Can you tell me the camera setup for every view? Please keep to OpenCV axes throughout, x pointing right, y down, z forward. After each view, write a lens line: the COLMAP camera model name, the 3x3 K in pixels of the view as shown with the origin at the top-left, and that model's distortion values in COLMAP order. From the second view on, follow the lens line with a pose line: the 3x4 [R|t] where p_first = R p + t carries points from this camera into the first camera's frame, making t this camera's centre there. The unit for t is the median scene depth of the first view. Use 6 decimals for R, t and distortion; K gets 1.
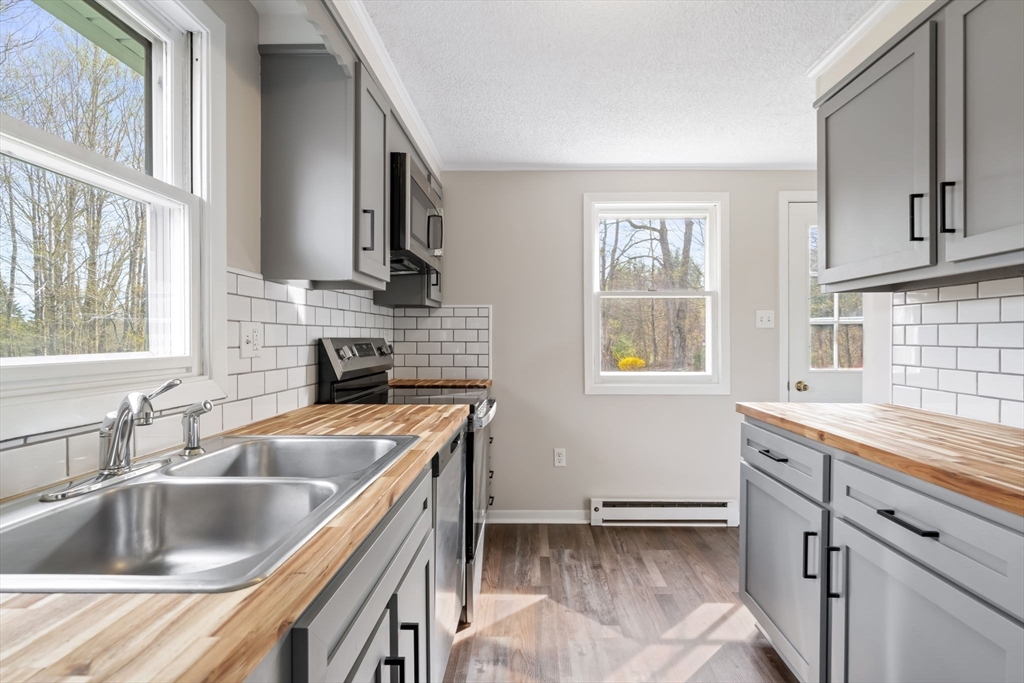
lens RADIAL K [[478.7, 0, 533.3], [0, 478.7, 341.1], [0, 0, 1]] dist [0.002356, 0.000391]
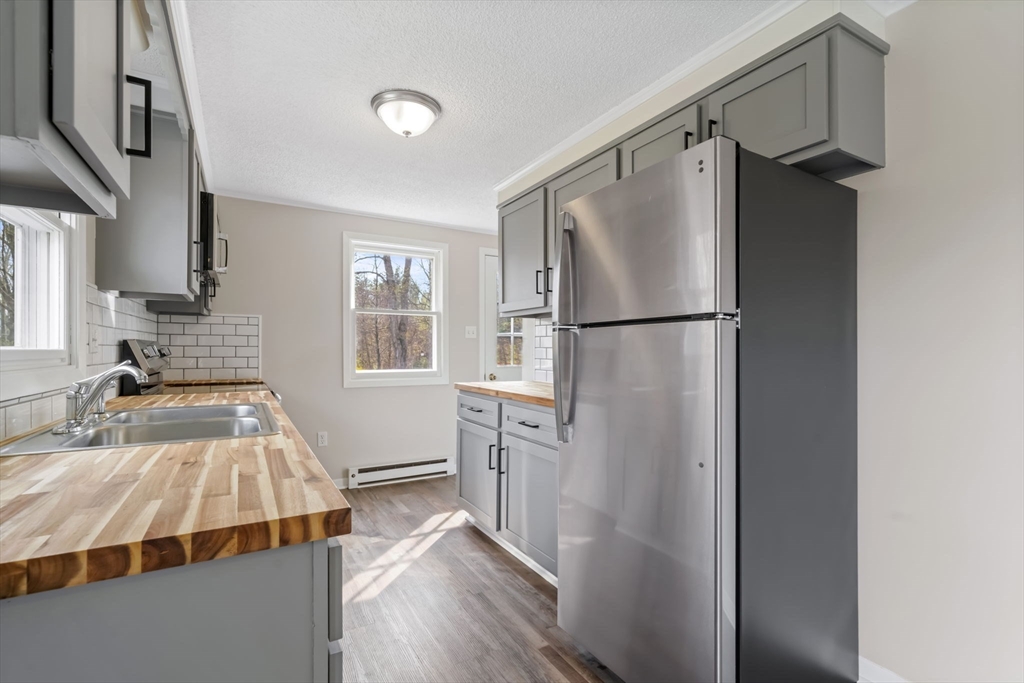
lens RADIAL K [[447.7, 0, 512.0], [0, 447.7, 341.5], [0, 0, 1]] dist [0.001783, 0.000453]
pose [[0.856824, 0.010861, 0.515494, -0.185520], [0.001478, 0.999722, -0.023520, 0.023881], [-0.515606, 0.020914, 0.856570, -0.386384]]
